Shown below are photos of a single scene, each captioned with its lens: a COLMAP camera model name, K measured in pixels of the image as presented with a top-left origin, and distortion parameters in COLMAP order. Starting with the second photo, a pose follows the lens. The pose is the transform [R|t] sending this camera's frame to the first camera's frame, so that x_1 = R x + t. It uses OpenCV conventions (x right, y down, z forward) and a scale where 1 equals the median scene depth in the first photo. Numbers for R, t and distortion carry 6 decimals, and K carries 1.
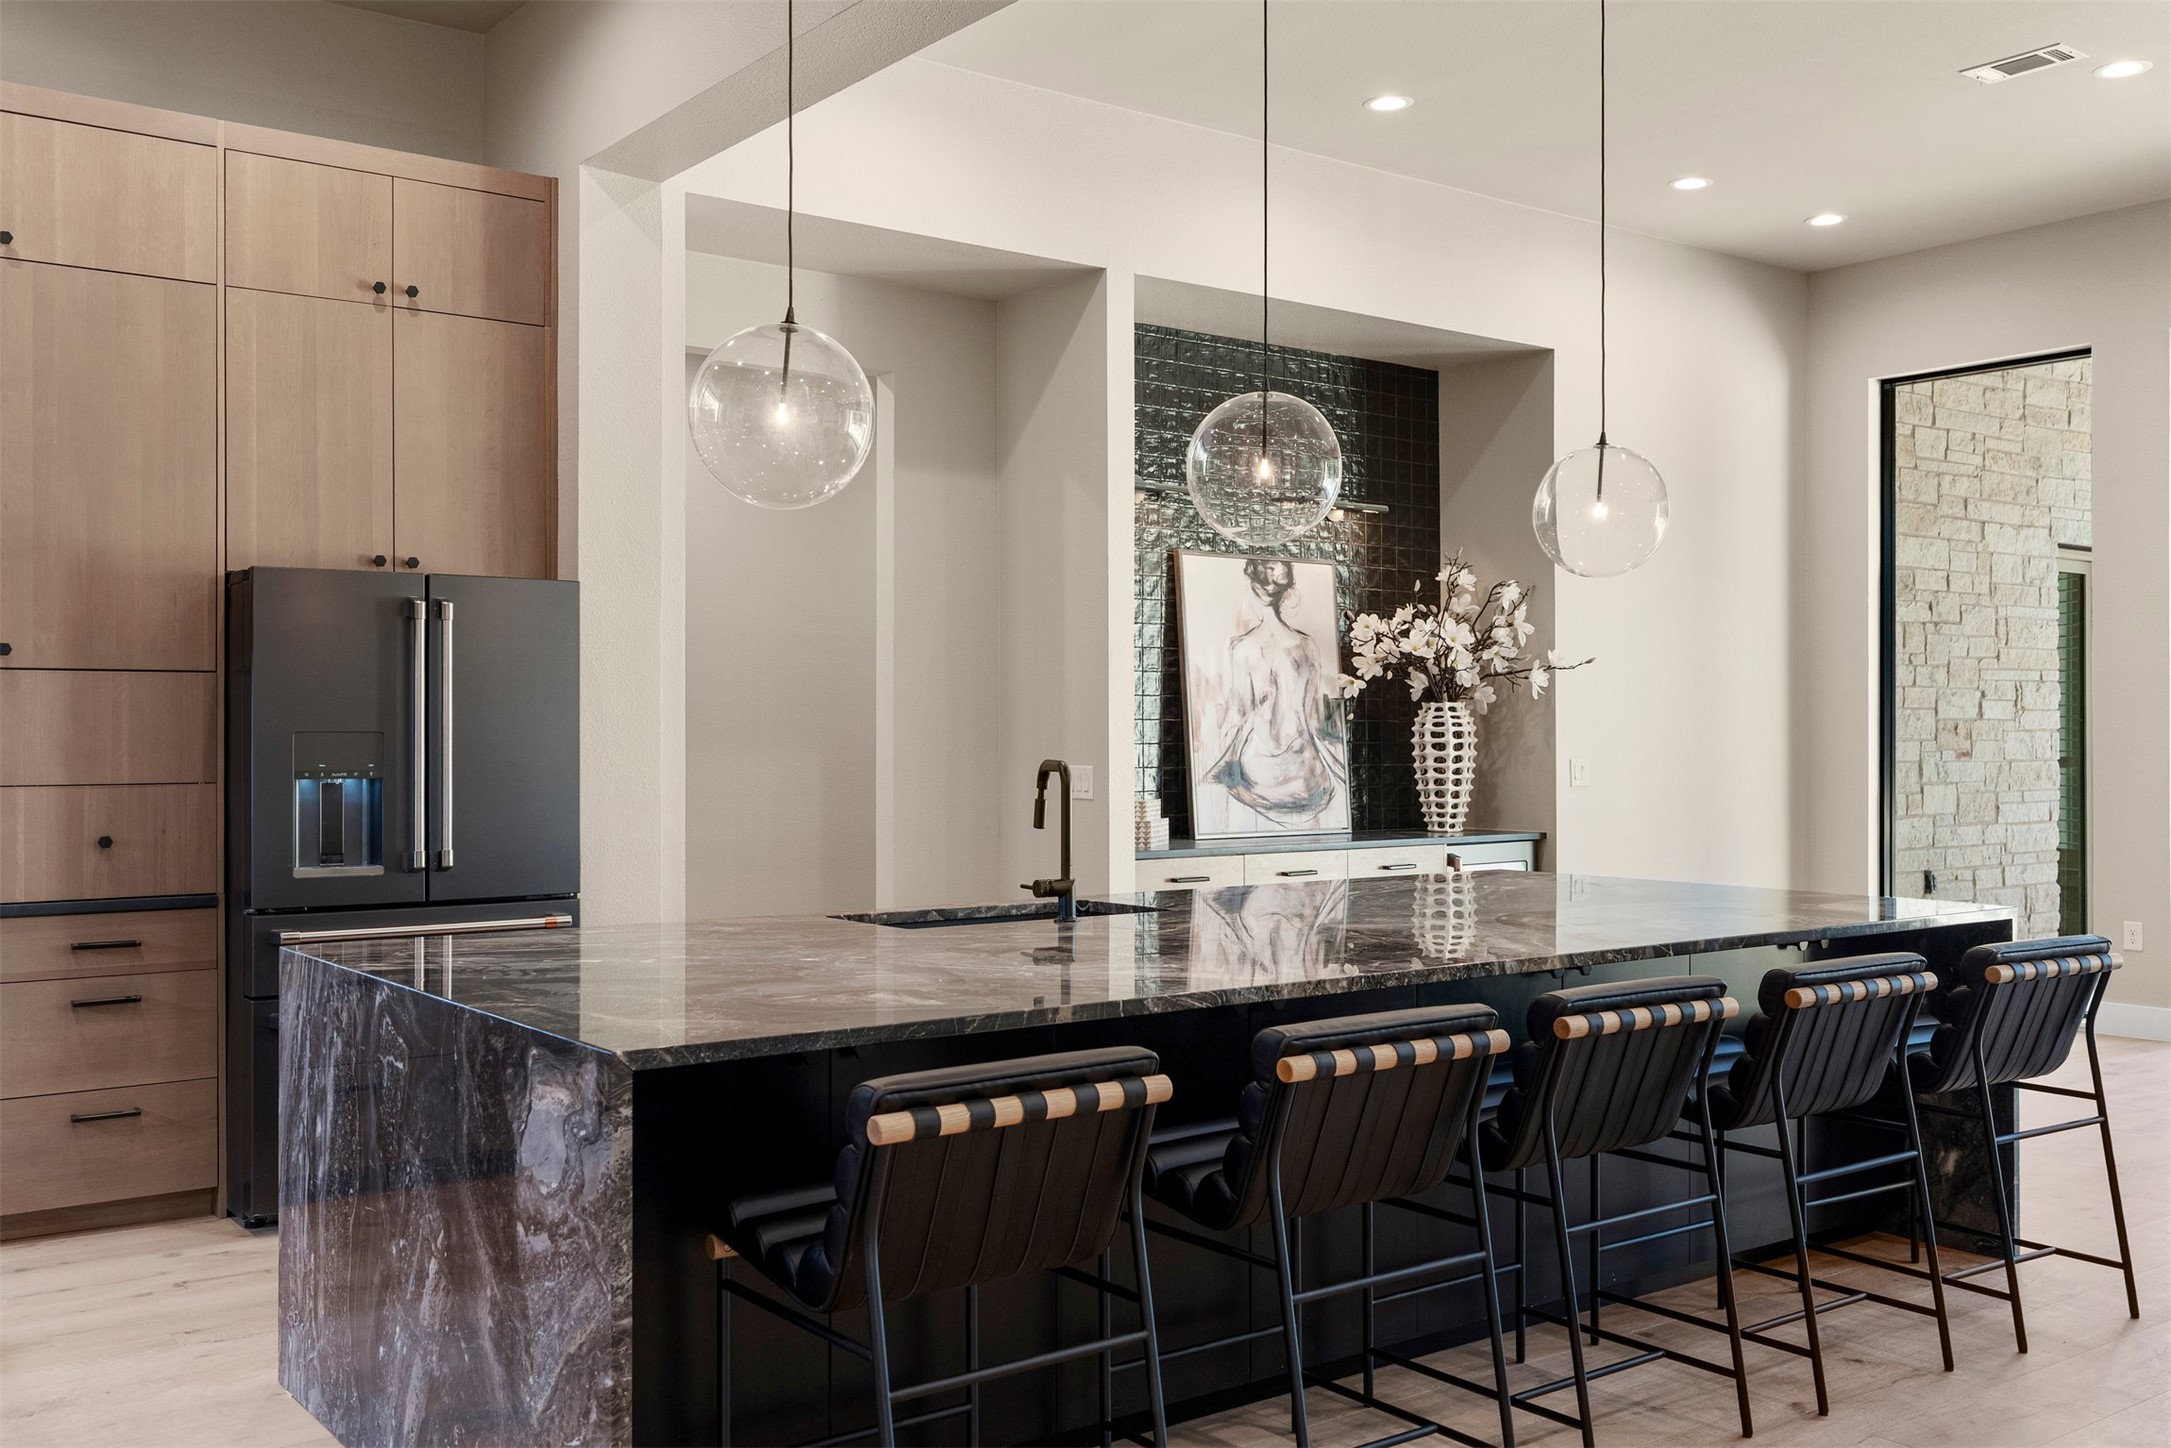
lens RADIAL K [[1959.3, 0, 1164.9], [0, 1959.3, 731.8], [0, 0, 1]] dist [0.010216, 0.014249]
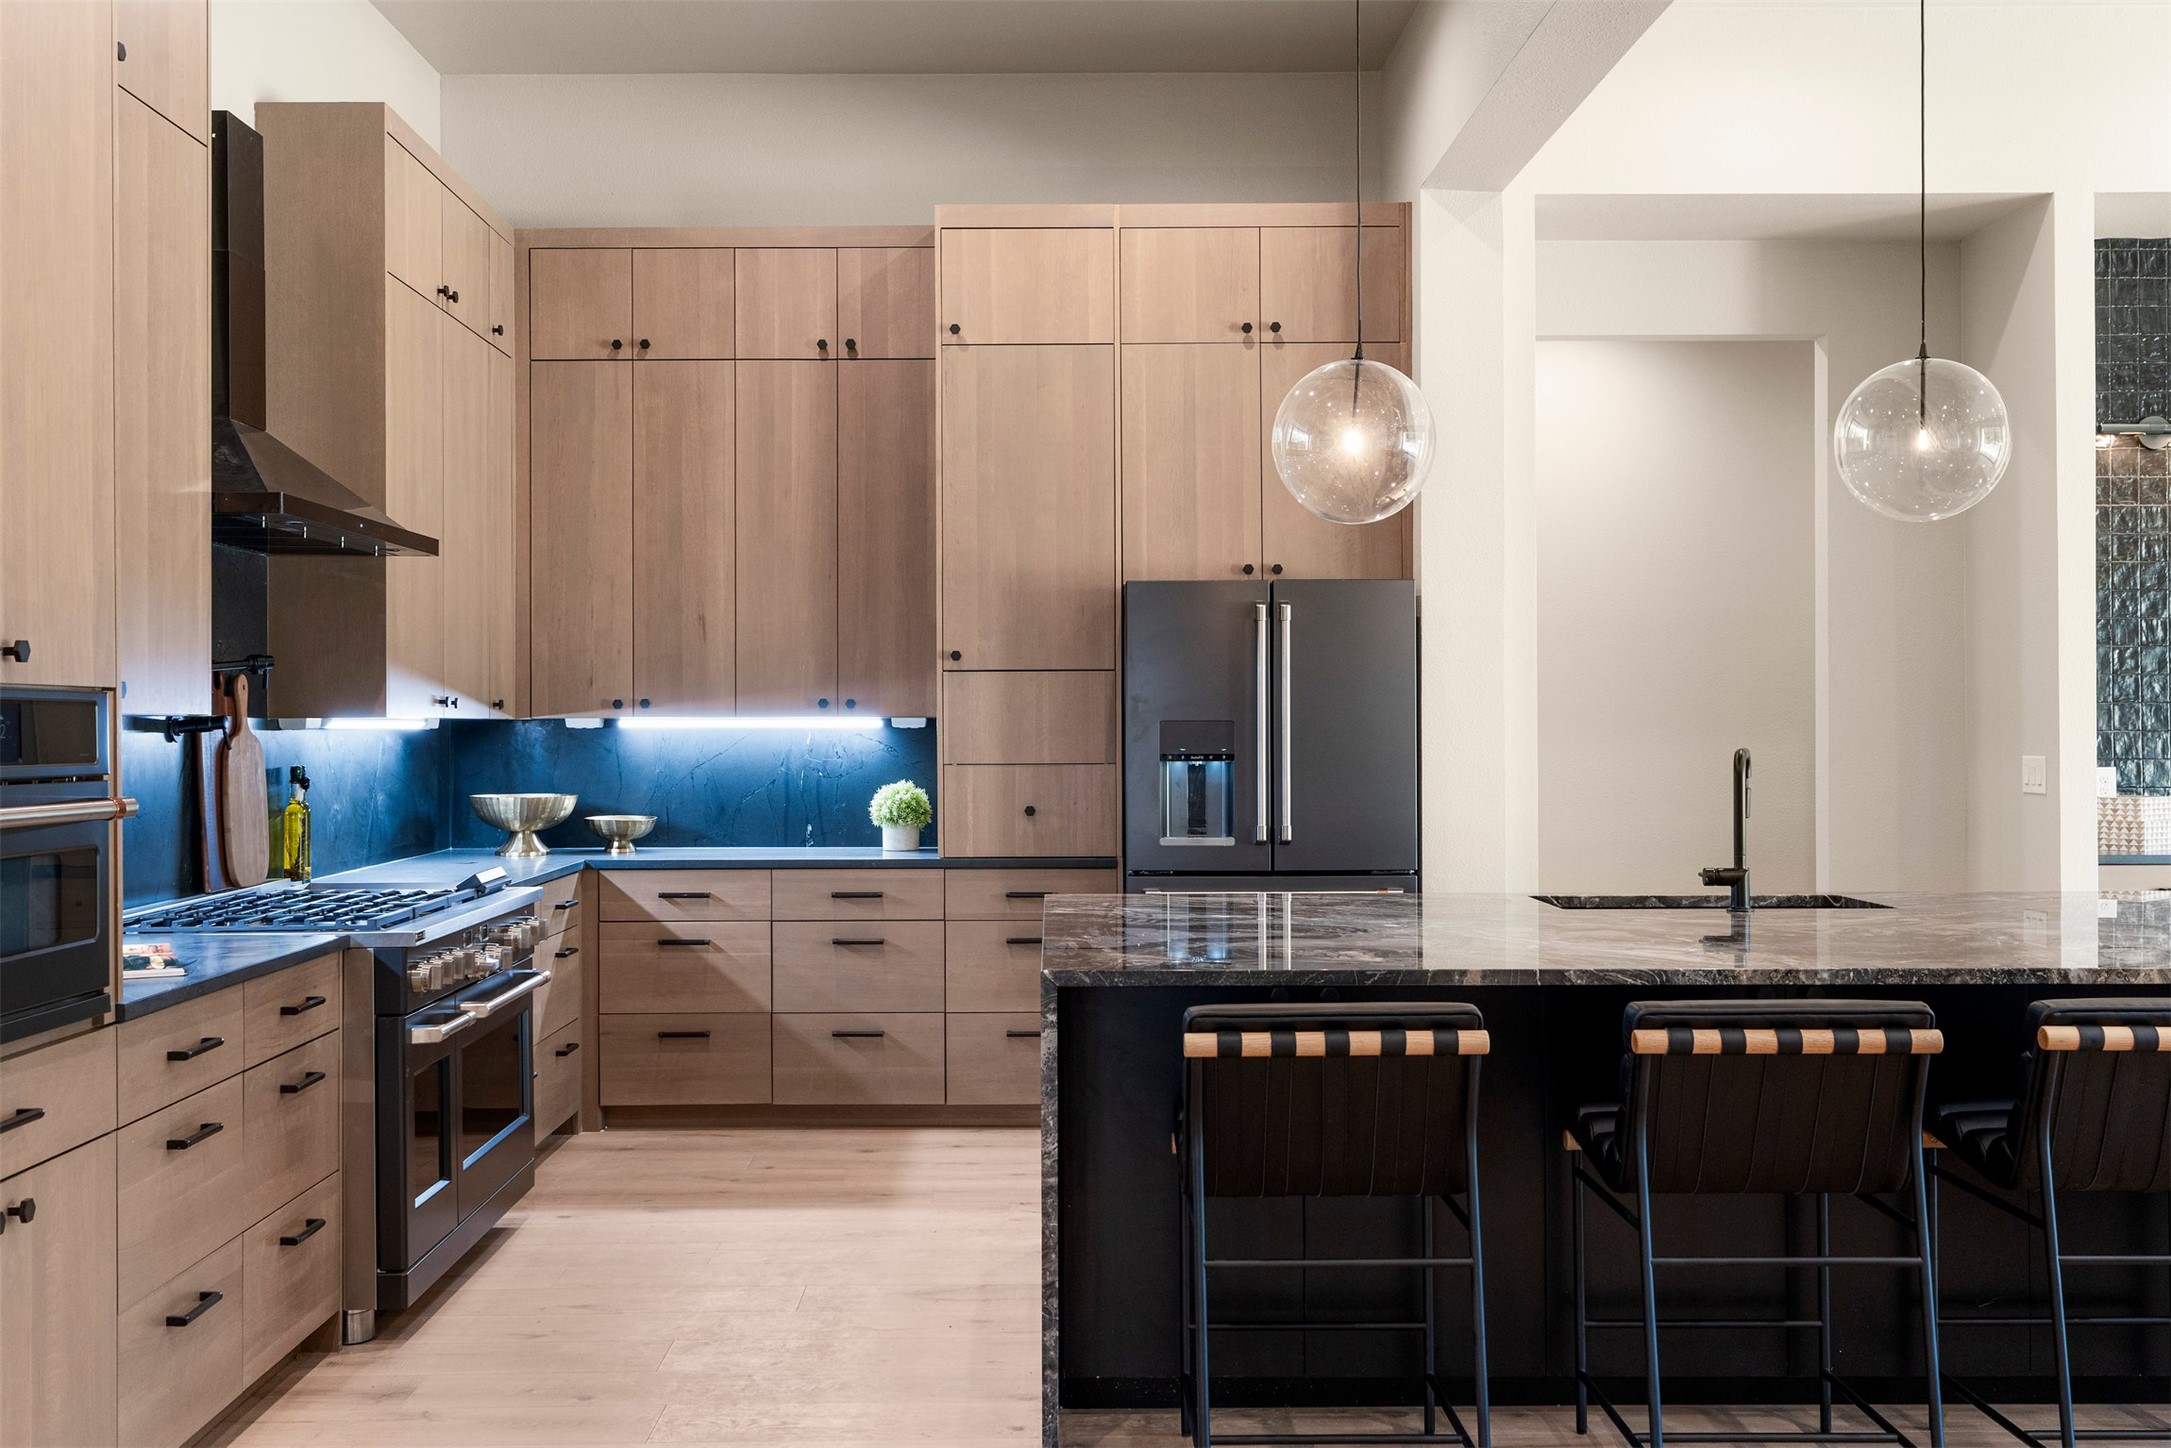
lens RADIAL K [[2138.3, 0, 1099.7], [0, 2138.3, 733.6], [0, 0, 1]] dist [0.018116, 0.000000]
pose [[0.815204, 0.002232, -0.579170, 0.258111], [0.002515, 0.999970, 0.007393, -0.001740], [0.579169, -0.007483, 0.815173, -0.058364]]
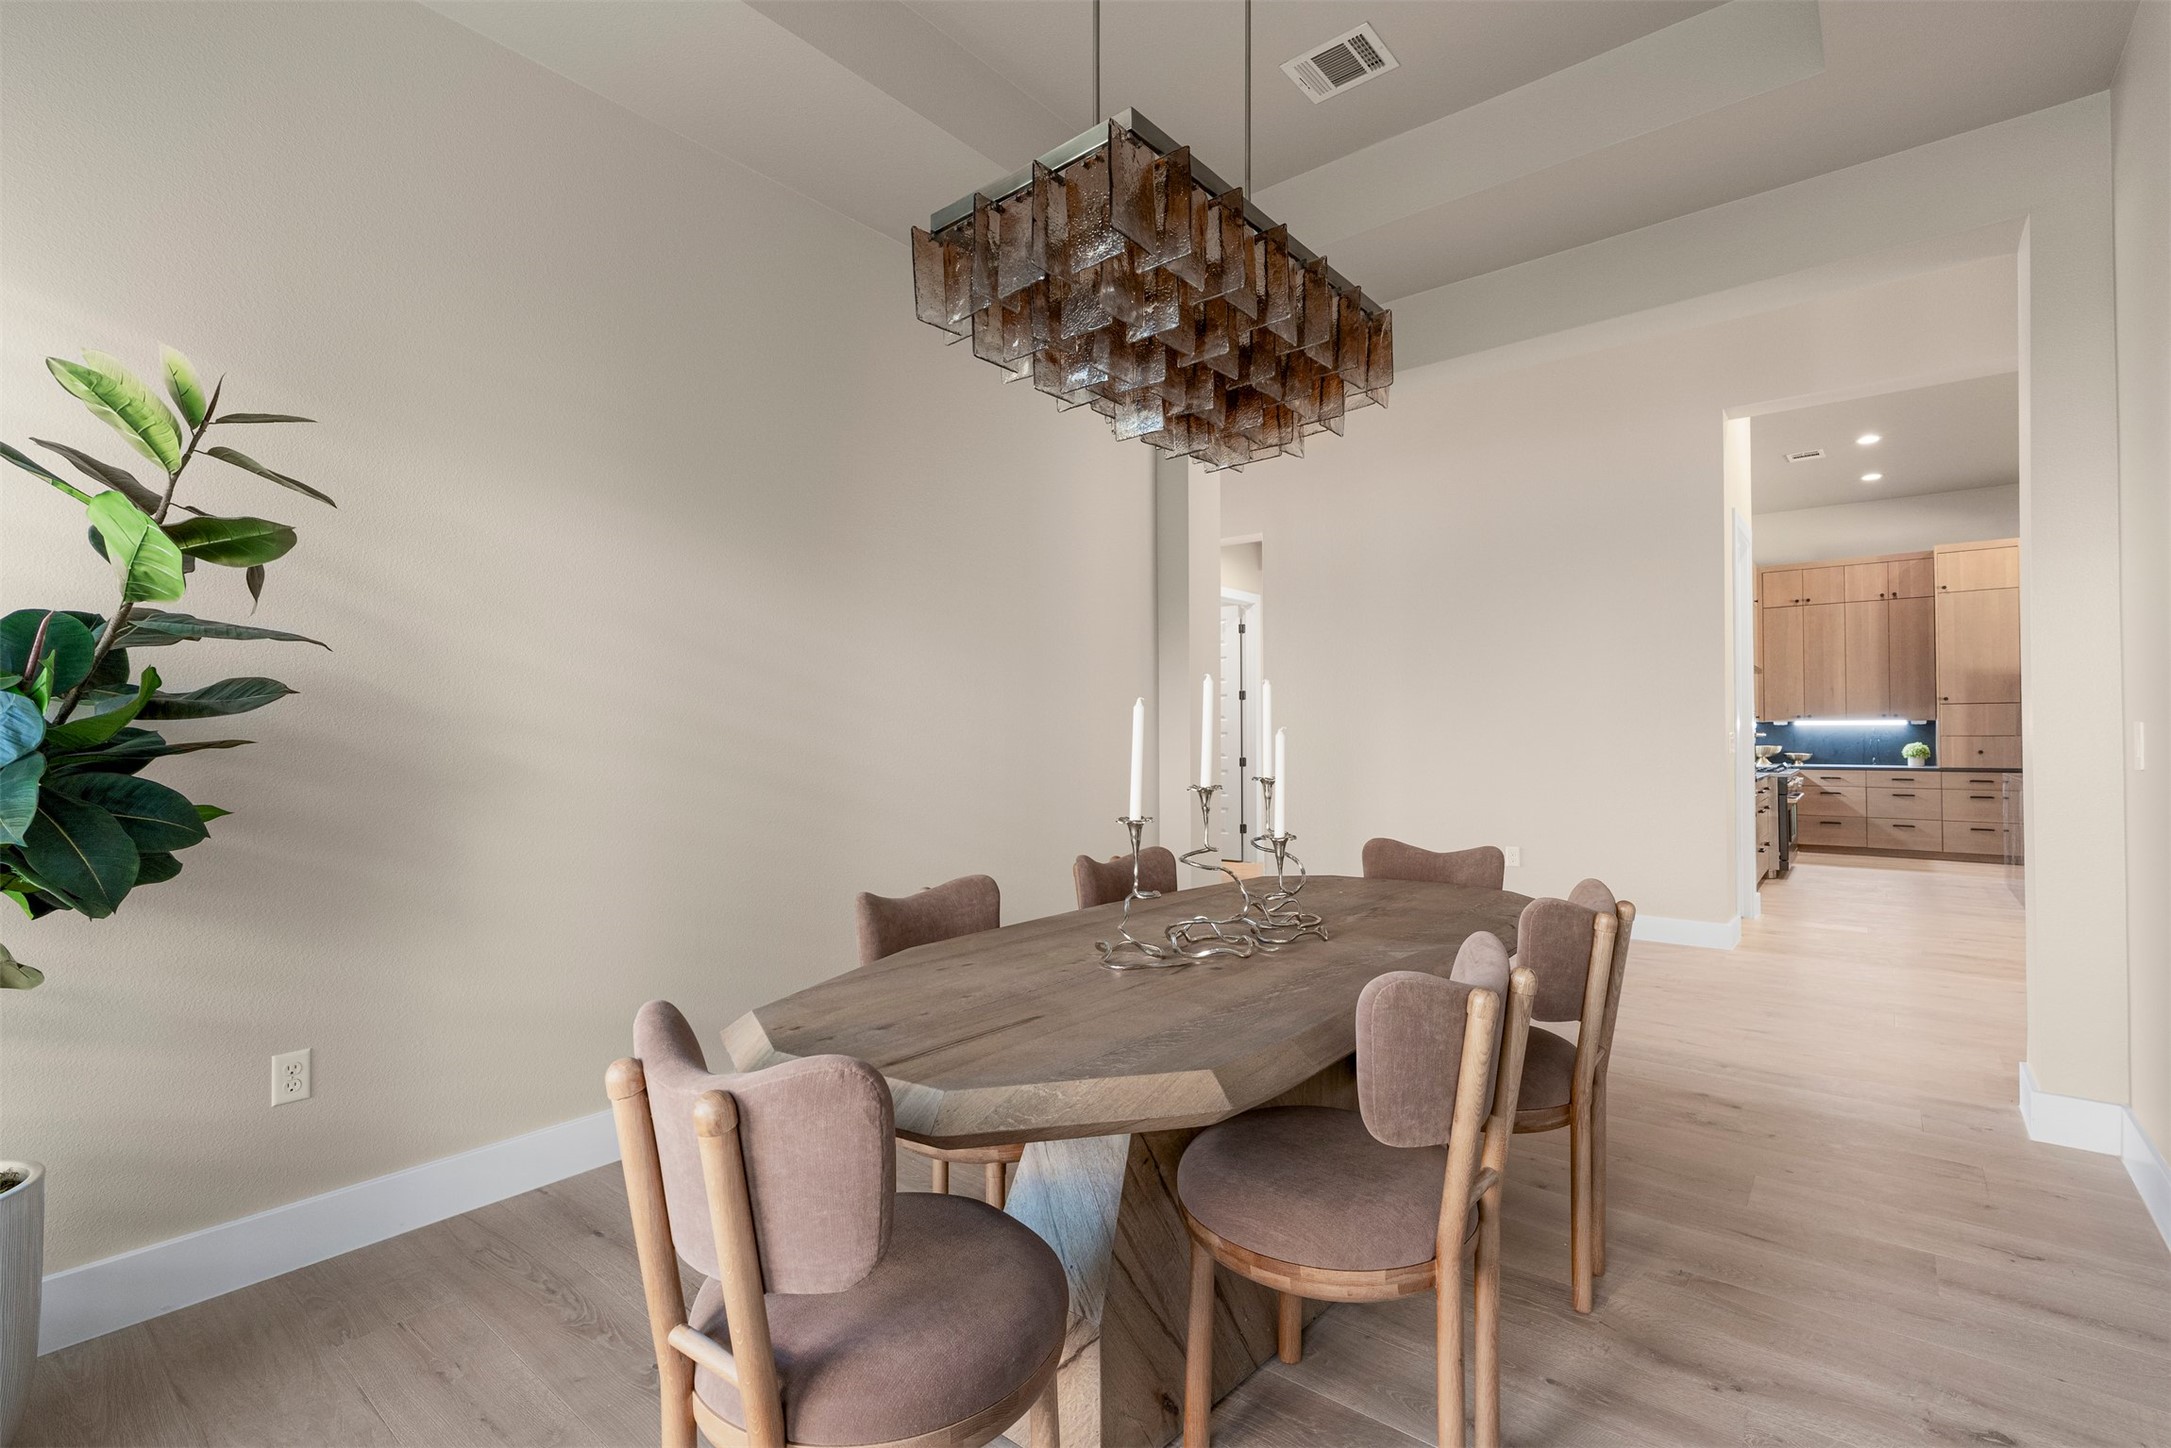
lens RADIAL K [[982.1, 0, 1086.8], [0, 982.1, 719.6], [0, 0, 1]] dist [-0.002428, 0.001505]
pose [[0.228471, -0.012429, -0.973471, 0.774332], [0.006769, 0.999915, -0.011177, 0.006420], [0.973527, -0.004036, 0.228535, -0.919967]]
